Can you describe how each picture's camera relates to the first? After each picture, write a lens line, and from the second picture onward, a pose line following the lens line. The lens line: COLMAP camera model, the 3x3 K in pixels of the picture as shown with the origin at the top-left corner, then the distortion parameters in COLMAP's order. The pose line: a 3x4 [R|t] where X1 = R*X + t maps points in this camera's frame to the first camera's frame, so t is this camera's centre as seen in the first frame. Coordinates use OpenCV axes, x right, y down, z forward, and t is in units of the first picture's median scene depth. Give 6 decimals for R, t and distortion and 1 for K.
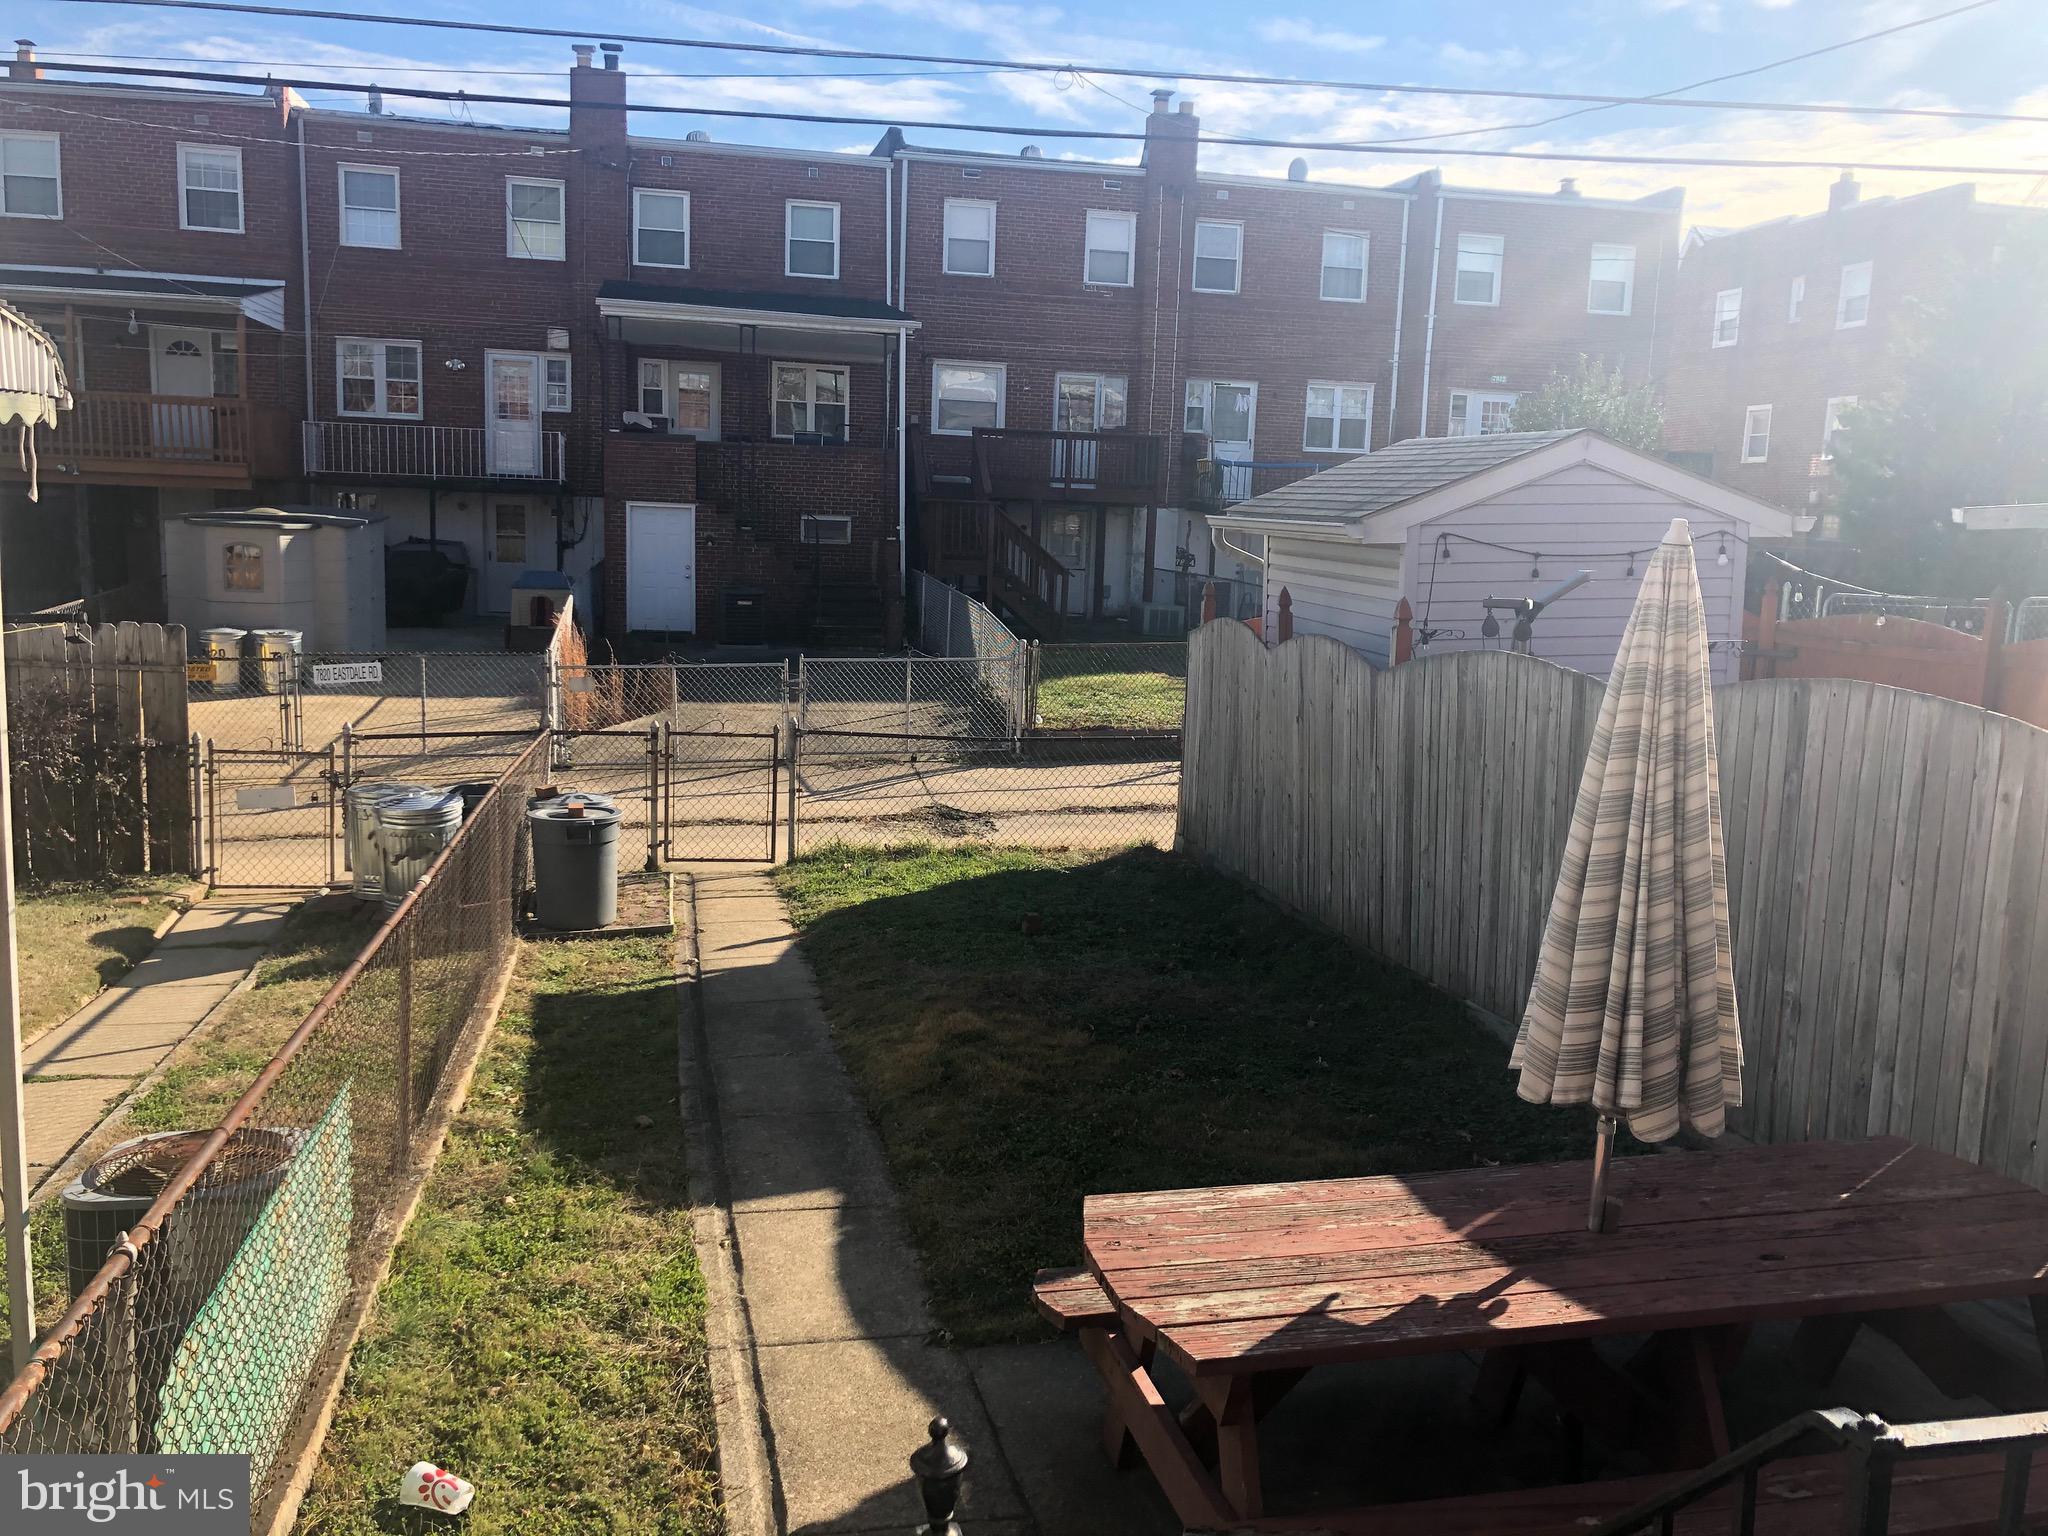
lens RADIAL K [[1675.0, 0, 1025.7], [0, 1675.0, 765.6], [0, 0, 1]] dist [0.040171, -0.005334]
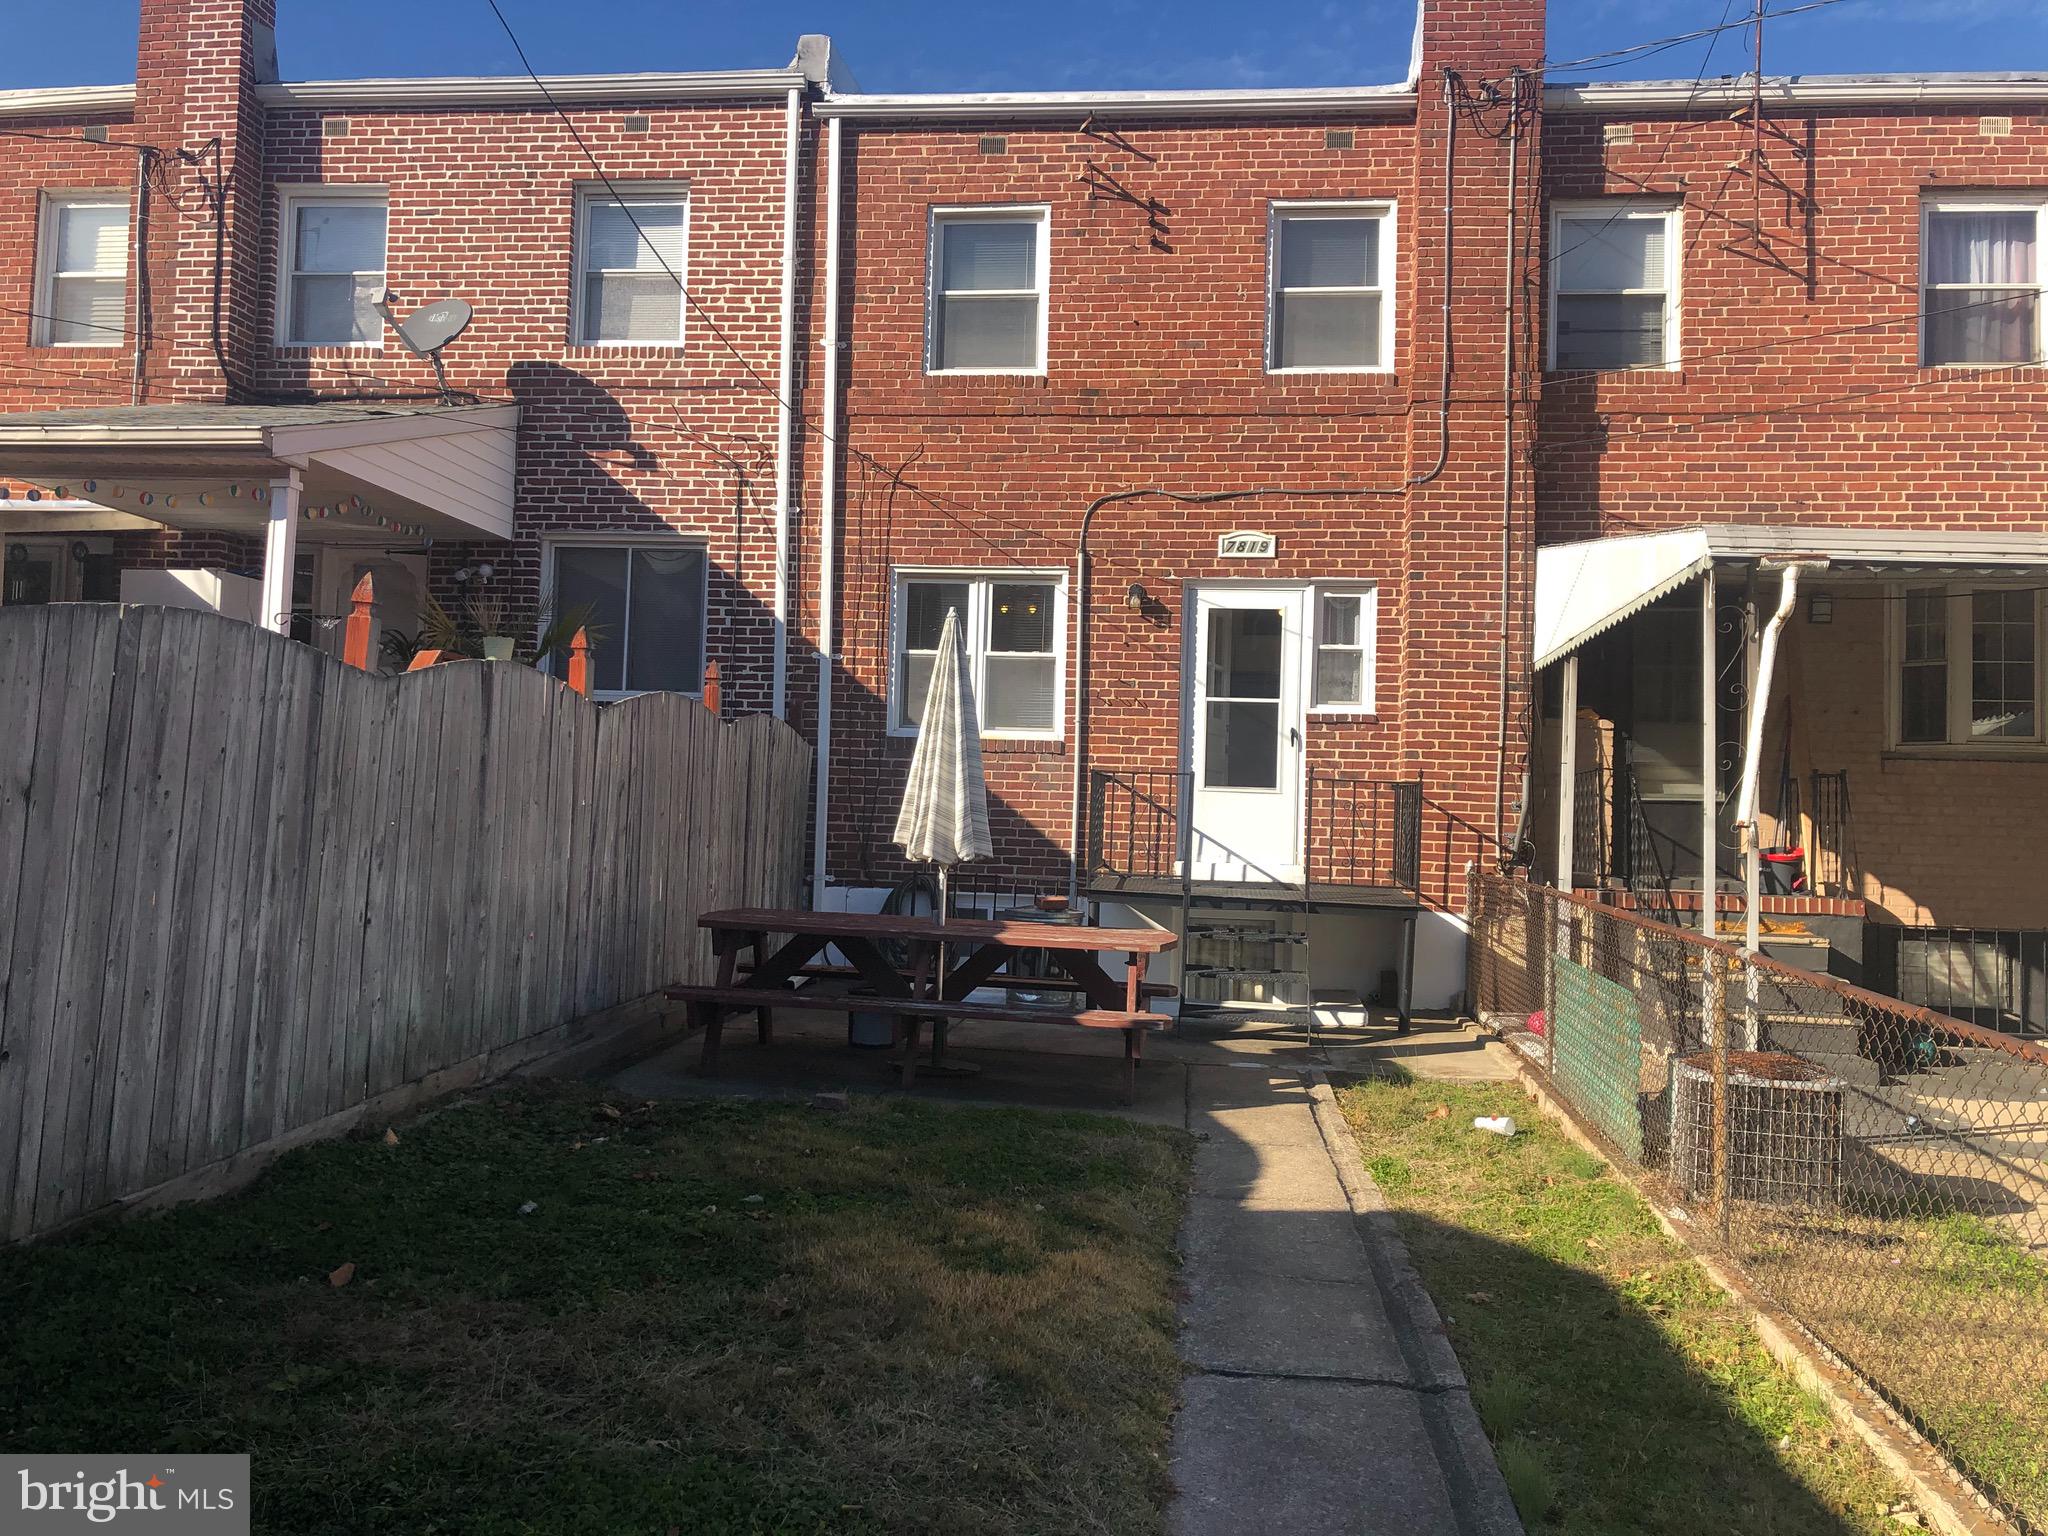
lens RADIAL K [[1681.5, 0, 1025.7], [0, 1681.5, 764.2], [0, 0, 1]] dist [0.049362, -0.054039]
pose [[-0.943786, -0.051813, 0.326471, -0.227051], [-0.012574, 0.992552, 0.121174, -0.090045], [-0.330318, 0.110257, -0.937408, 1.465346]]
